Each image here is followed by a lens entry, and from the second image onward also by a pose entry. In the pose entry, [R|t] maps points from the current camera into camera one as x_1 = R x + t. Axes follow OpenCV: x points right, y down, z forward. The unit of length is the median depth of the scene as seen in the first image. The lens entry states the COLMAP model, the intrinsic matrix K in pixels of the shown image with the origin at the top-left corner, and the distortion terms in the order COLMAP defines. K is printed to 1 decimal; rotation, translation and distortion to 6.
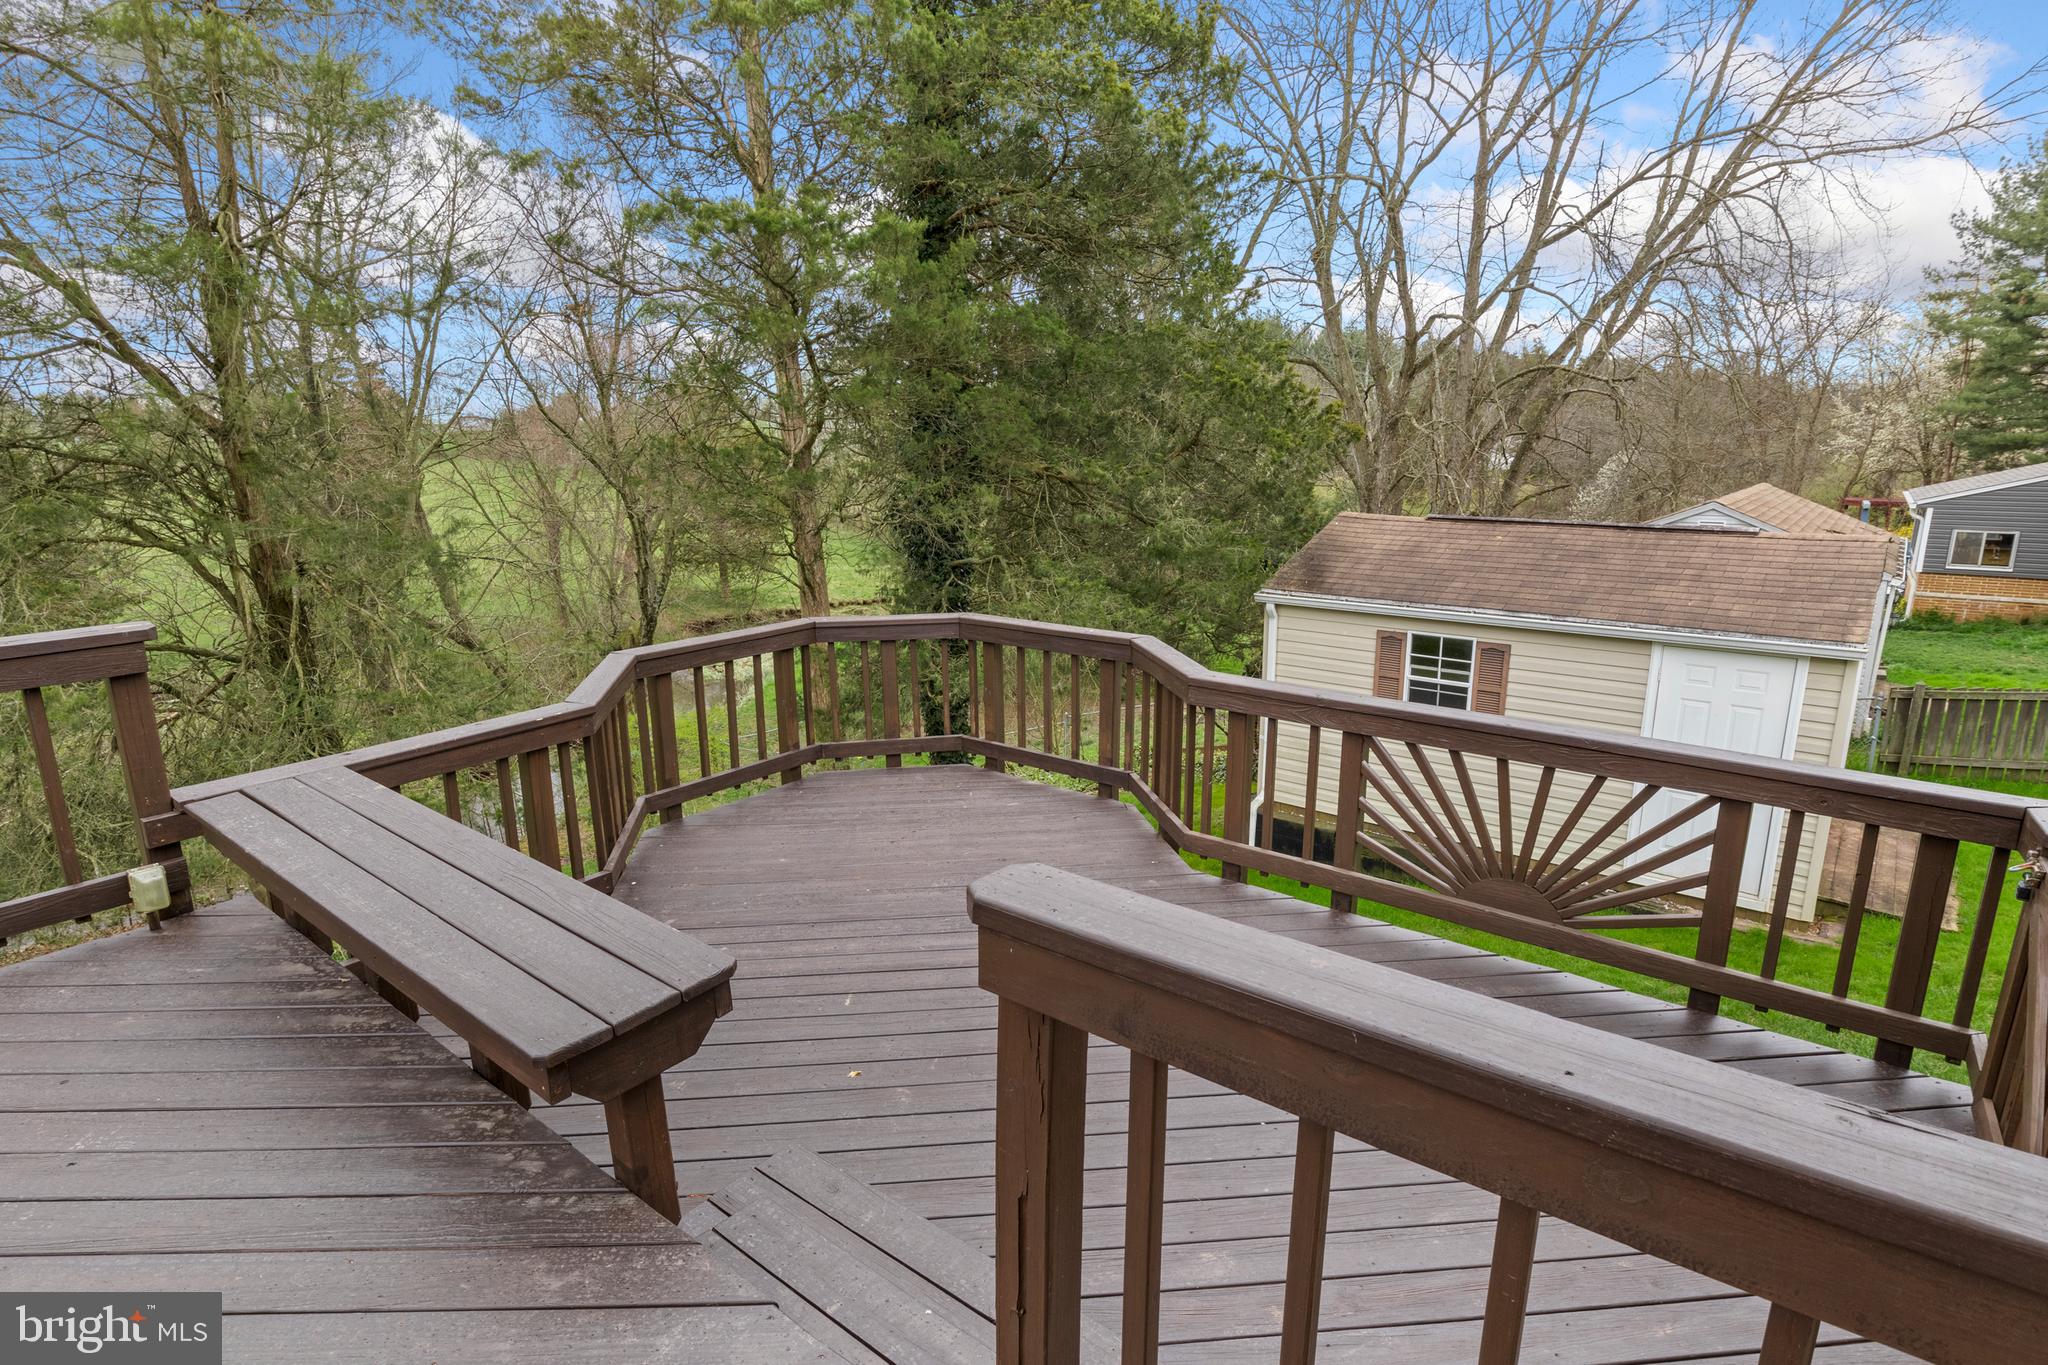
lens RADIAL K [[1036.4, 0, 1037.5], [0, 1036.4, 688.4], [0, 0, 1]] dist [0.010528, -0.001992]
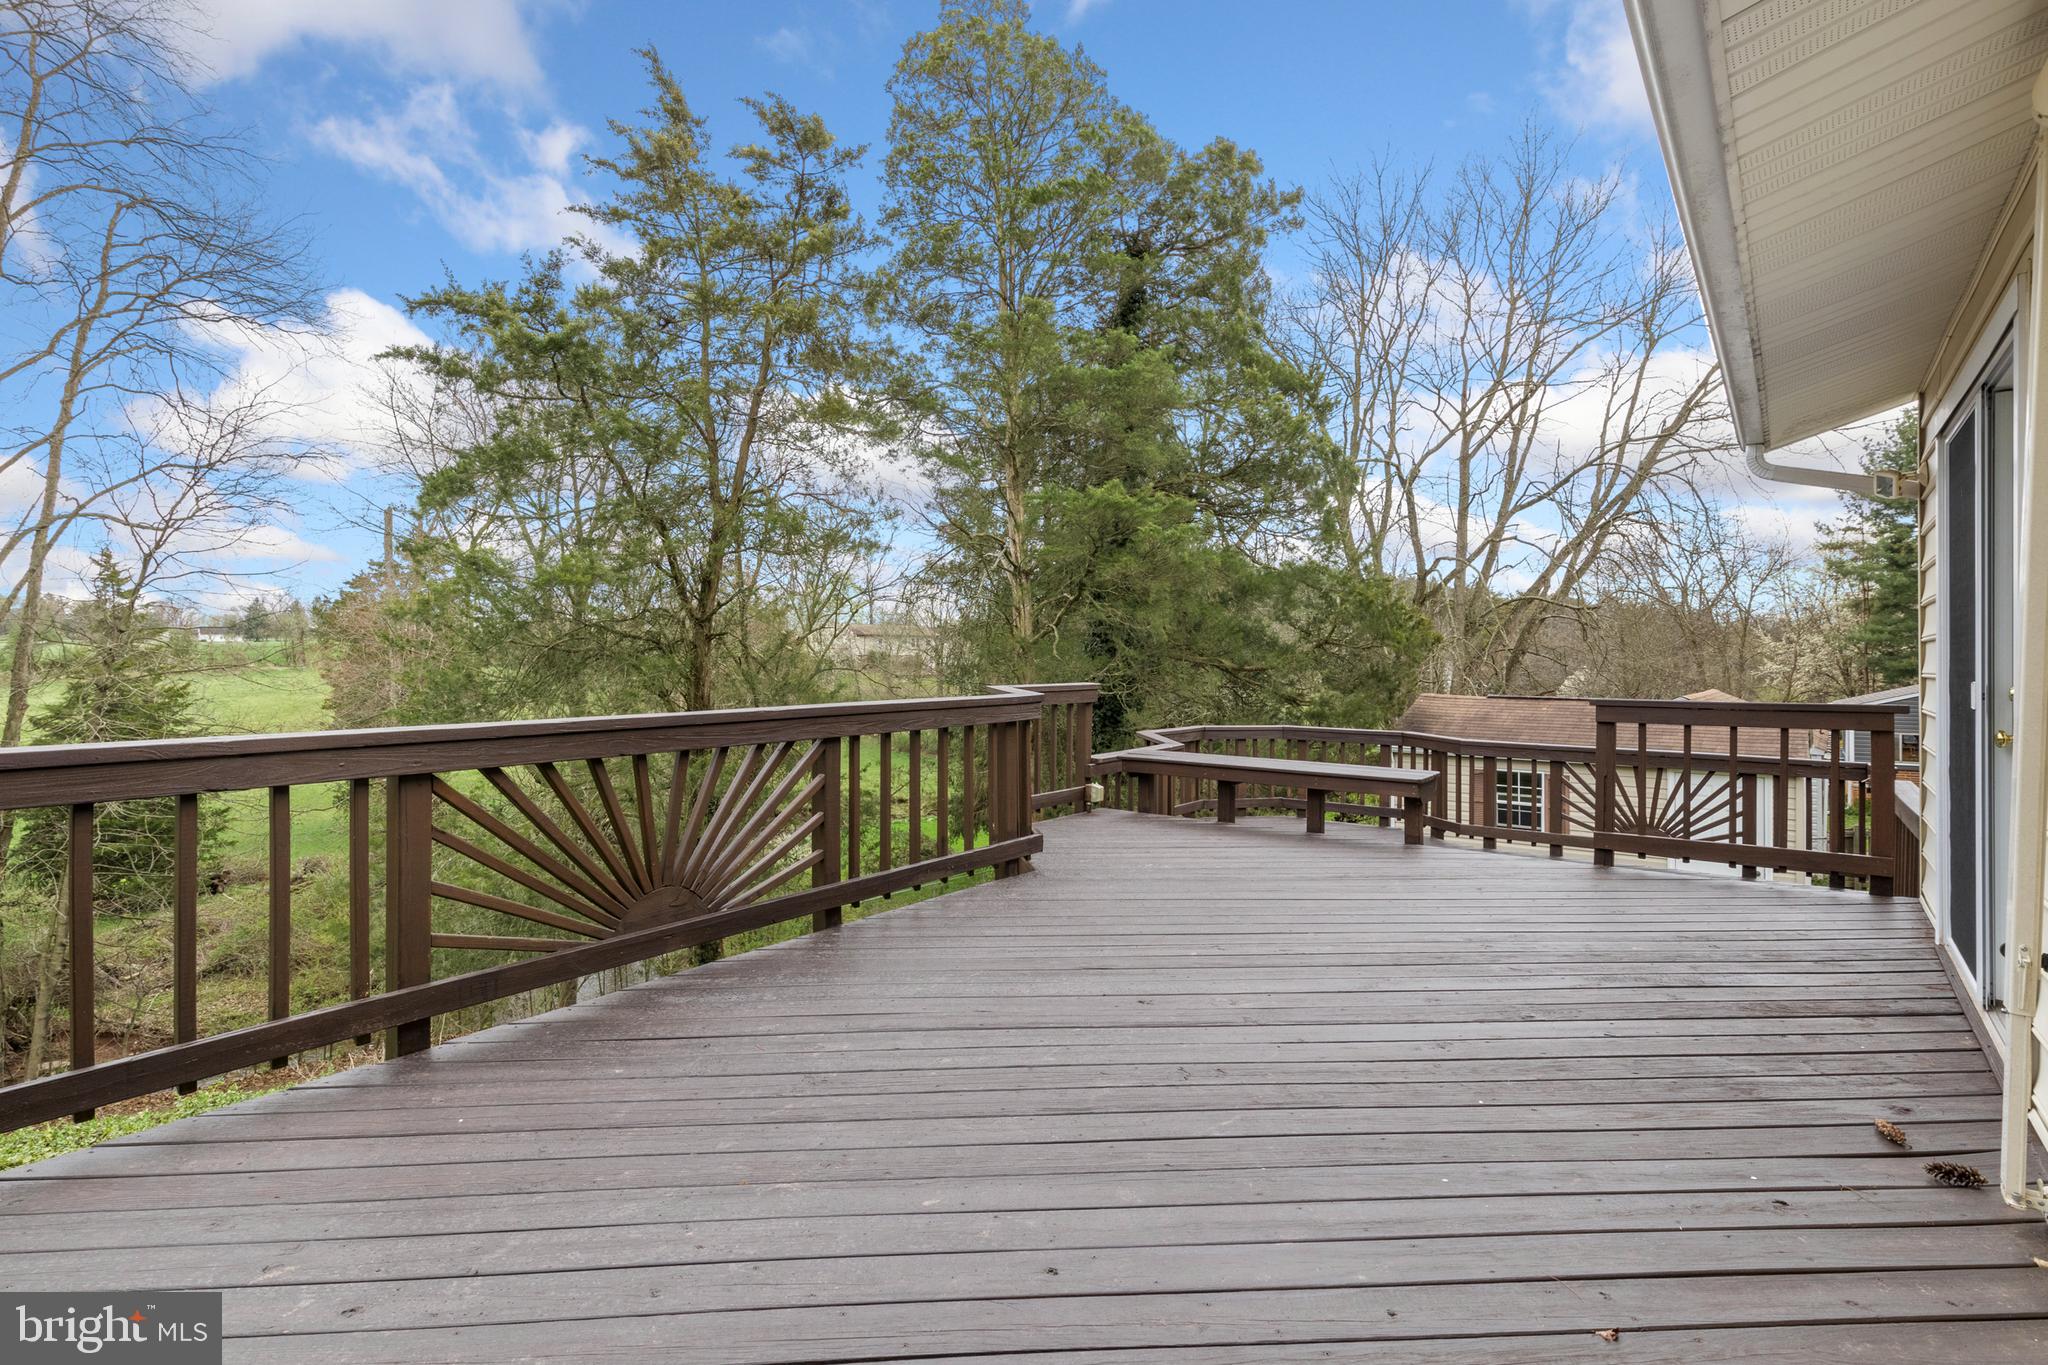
lens RADIAL K [[1021.3, 0, 1033.0], [0, 1021.3, 664.8], [0, 0, 1]] dist [0.001301, 0.018749]
pose [[0.999709, 0.010729, 0.021624, -0.141863], [-0.005491, 0.973389, -0.229093, 0.059666], [-0.023507, 0.228907, 0.973164, -0.180760]]
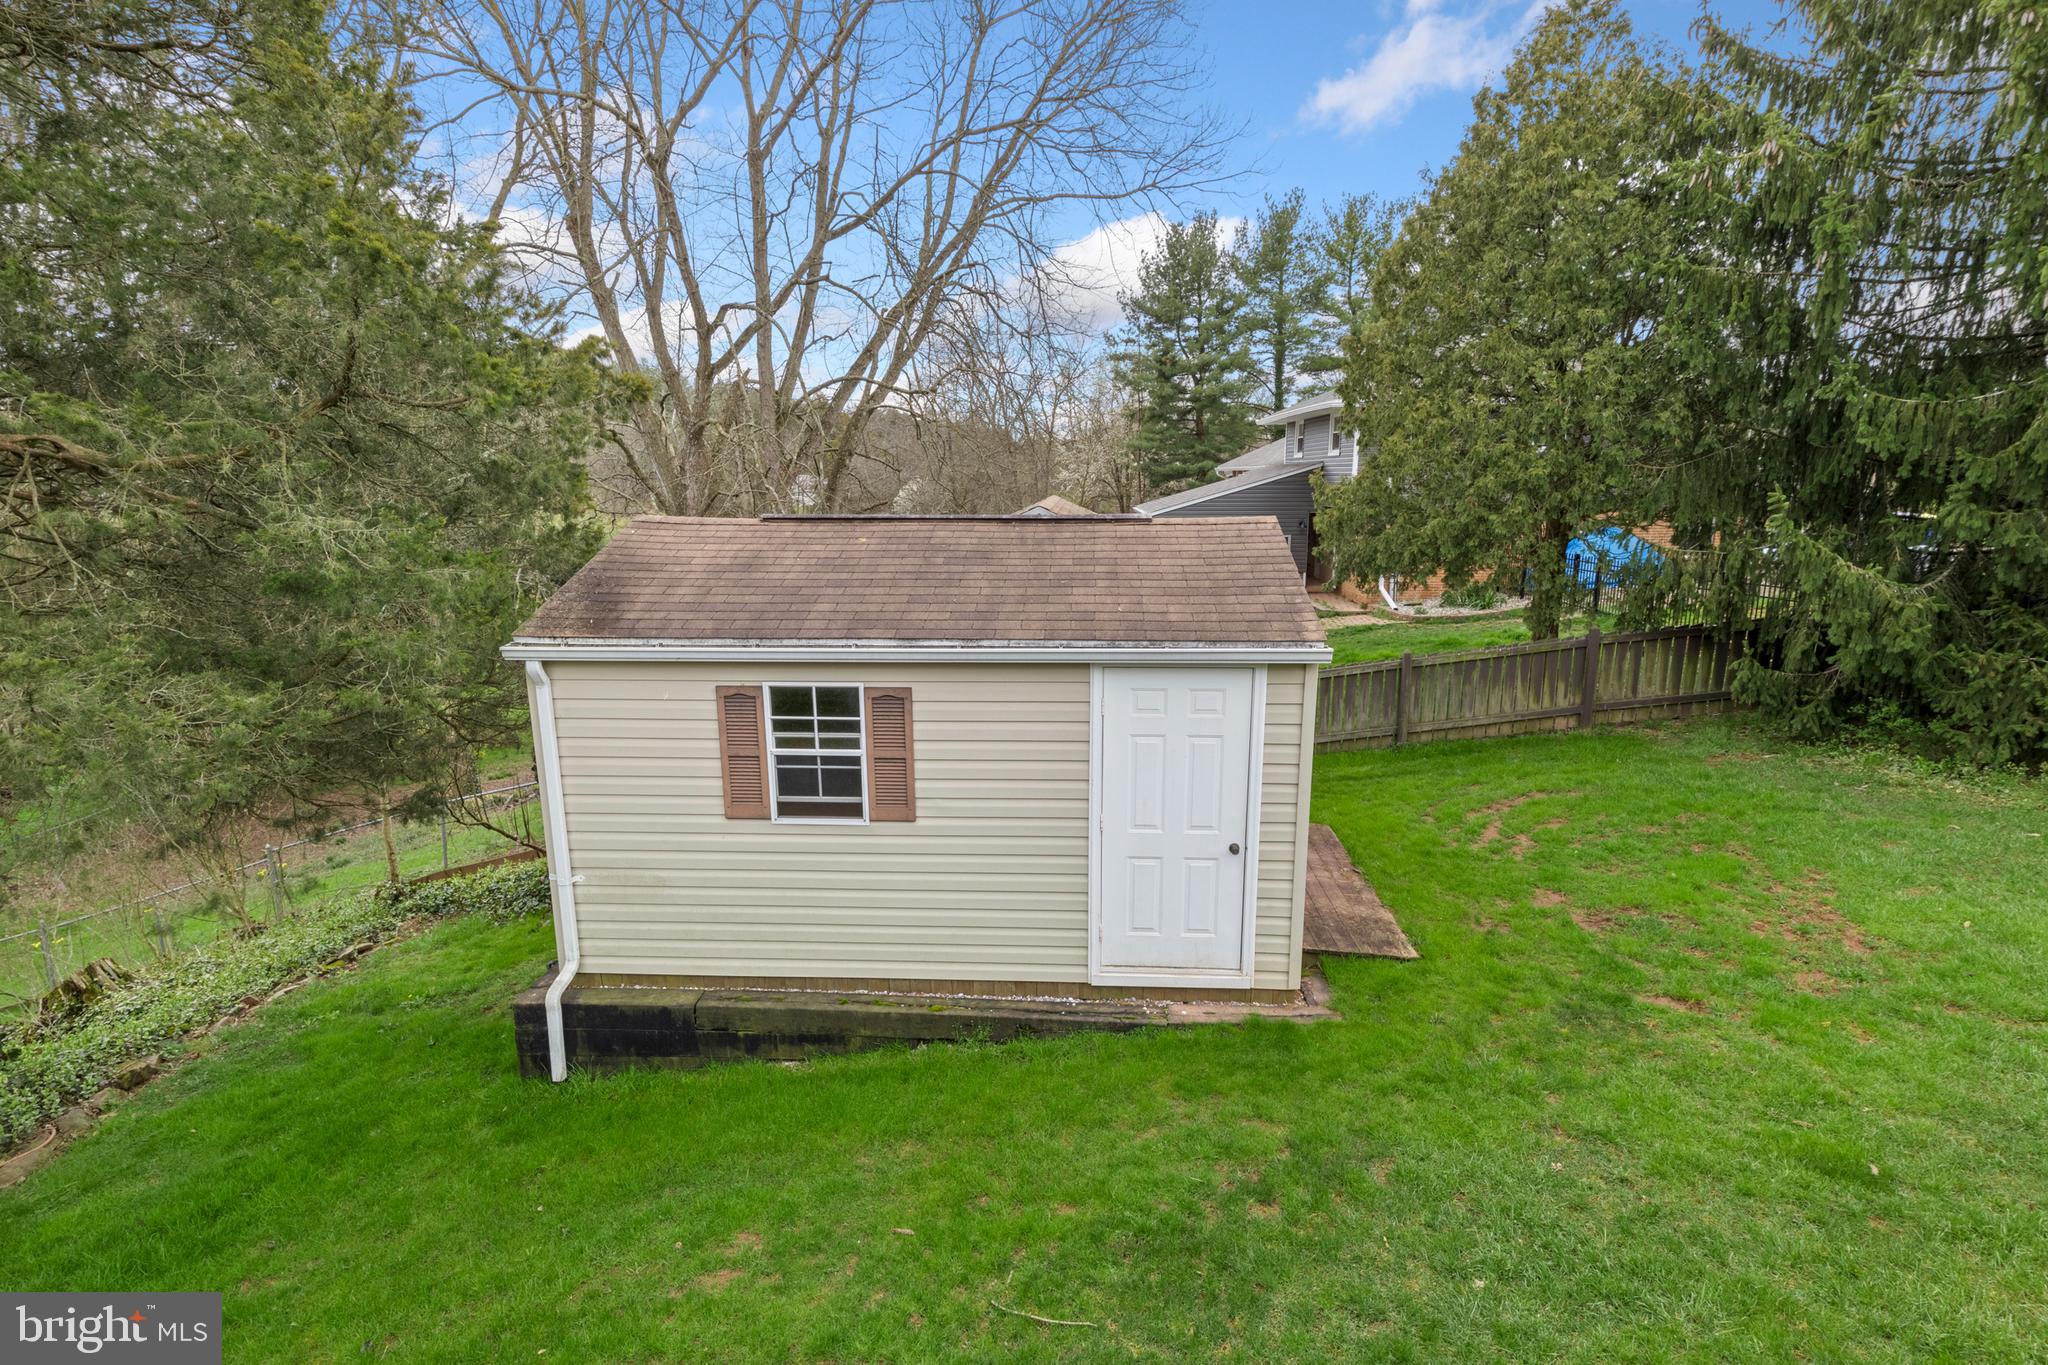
lens RADIAL K [[1036.4, 0, 1037.5], [0, 1036.4, 688.4], [0, 0, 1]] dist [0.010528, -0.001992]
pose [[0.807727, -0.116891, 0.577852, 0.053452], [0.136961, 0.990536, 0.008926, -0.015219], [-0.573427, 0.071933, 0.816093, 0.165404]]
